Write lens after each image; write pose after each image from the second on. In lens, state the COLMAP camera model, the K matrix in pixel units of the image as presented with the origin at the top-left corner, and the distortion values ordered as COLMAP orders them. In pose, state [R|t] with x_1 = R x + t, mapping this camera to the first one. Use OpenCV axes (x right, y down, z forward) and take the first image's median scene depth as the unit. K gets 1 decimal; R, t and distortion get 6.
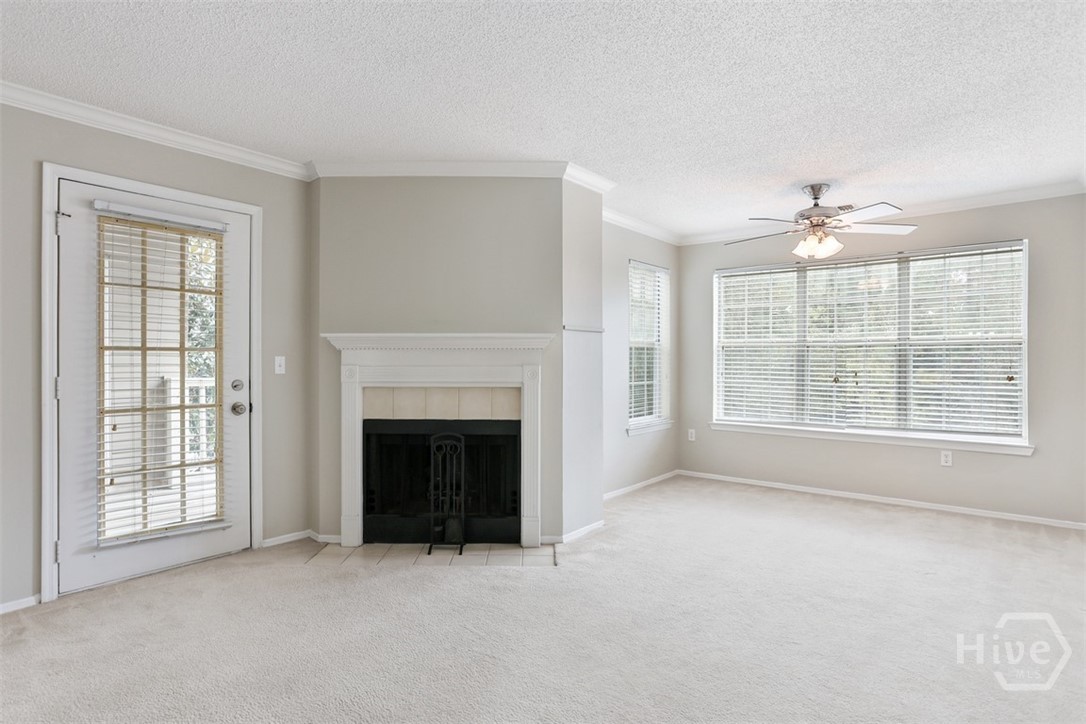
lens RADIAL K [[575.8, 0, 531.4], [0, 575.8, 359.6], [0, 0, 1]] dist [-0.076245, 0.058245]
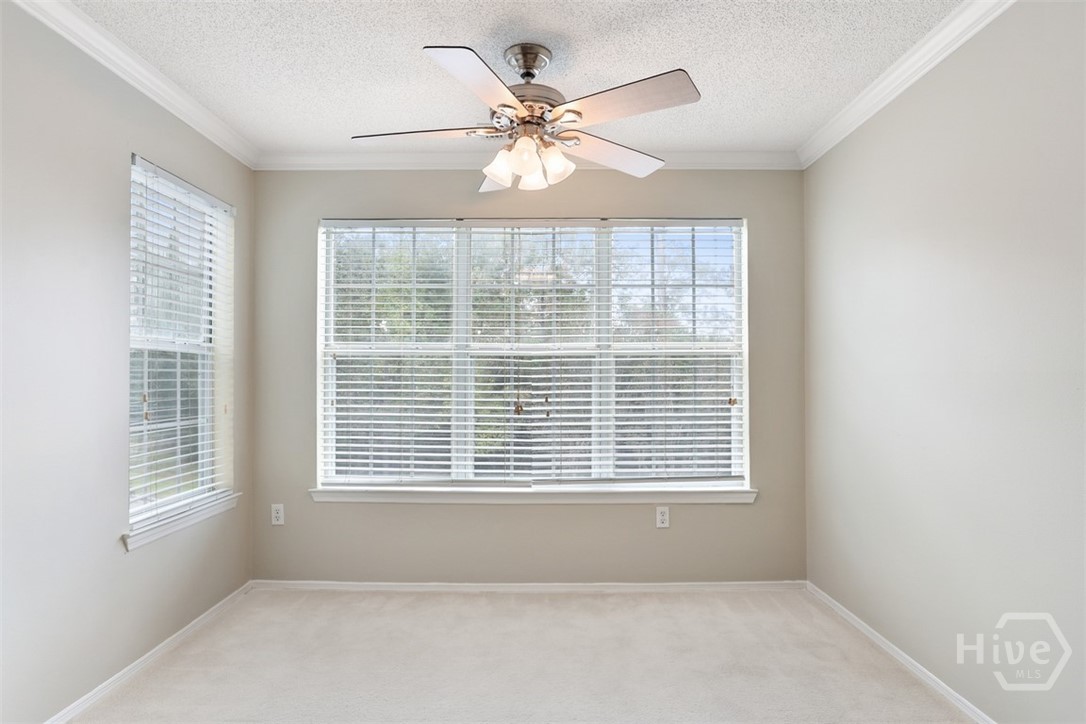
lens RADIAL K [[593.6, 0, 545.3], [0, 593.6, 378.6], [0, 0, 1]] dist [-0.035211, 0.000268]
pose [[0.765315, -0.001687, 0.643653, 0.162908], [0.000862, 0.999998, 0.001597, 0.000798], [-0.643655, -0.000667, 0.765316, 0.577150]]
